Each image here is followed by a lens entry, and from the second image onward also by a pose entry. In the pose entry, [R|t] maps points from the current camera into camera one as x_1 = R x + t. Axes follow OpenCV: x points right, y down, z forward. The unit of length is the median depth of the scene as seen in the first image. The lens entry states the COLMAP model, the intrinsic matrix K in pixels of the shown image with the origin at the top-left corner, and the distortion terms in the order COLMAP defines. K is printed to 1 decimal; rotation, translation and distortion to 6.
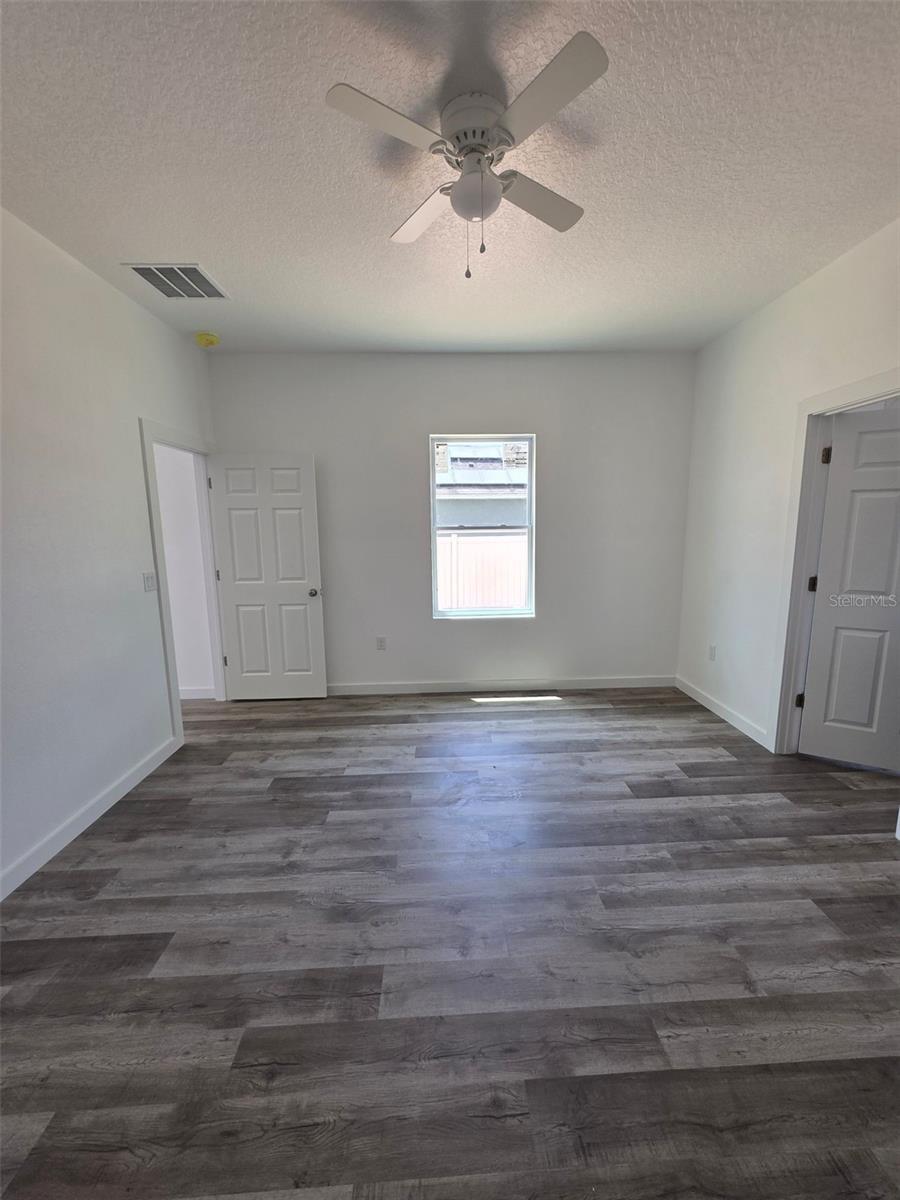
lens RADIAL K [[479.0, 0, 458.7], [0, 479.0, 596.5], [0, 0, 1]] dist [-0.006012, 0.002112]
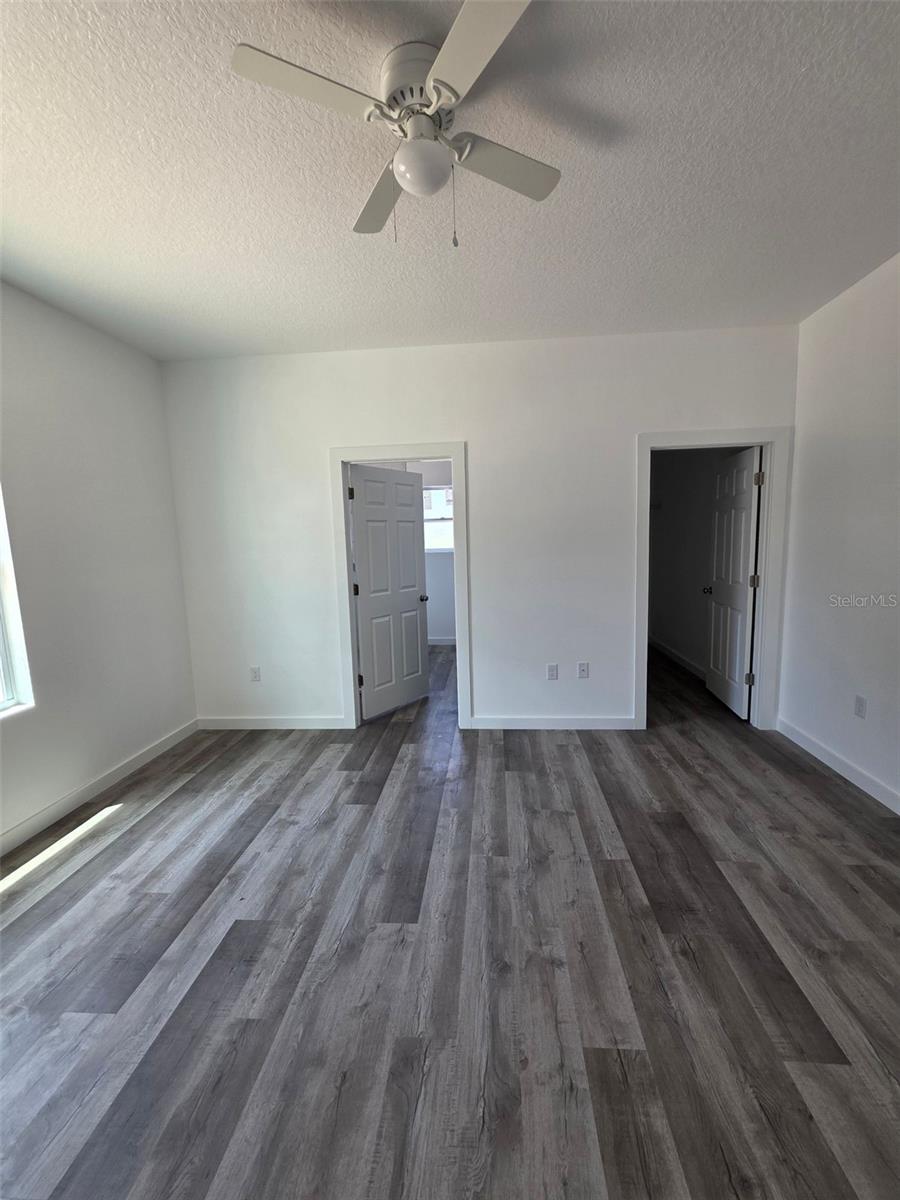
lens RADIAL K [[479.0, 0, 458.7], [0, 479.0, 596.5], [0, 0, 1]] dist [-0.006012, 0.002112]
pose [[0.116936, -0.109420, 0.987093, -0.689369], [0.179794, 0.979822, 0.087315, -0.094310], [-0.976729, 0.167263, 0.134250, 0.715702]]
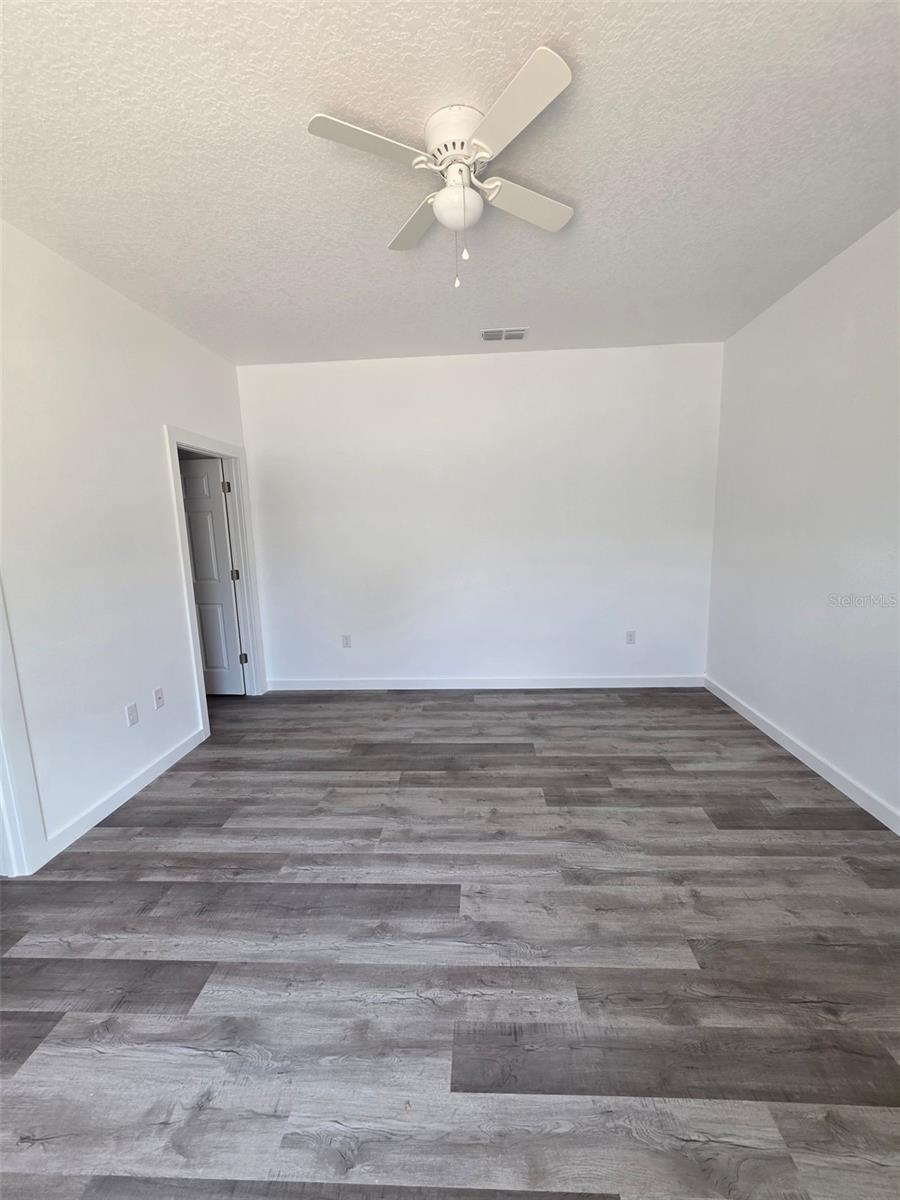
lens RADIAL K [[479.0, 0, 458.7], [0, 479.0, 596.5], [0, 0, 1]] dist [-0.006012, 0.002112]
pose [[-0.995002, 0.028066, 0.095826, -0.029989], [0.055860, 0.951917, 0.301219, -0.260105], [-0.082764, 0.305066, -0.948728, 1.685320]]
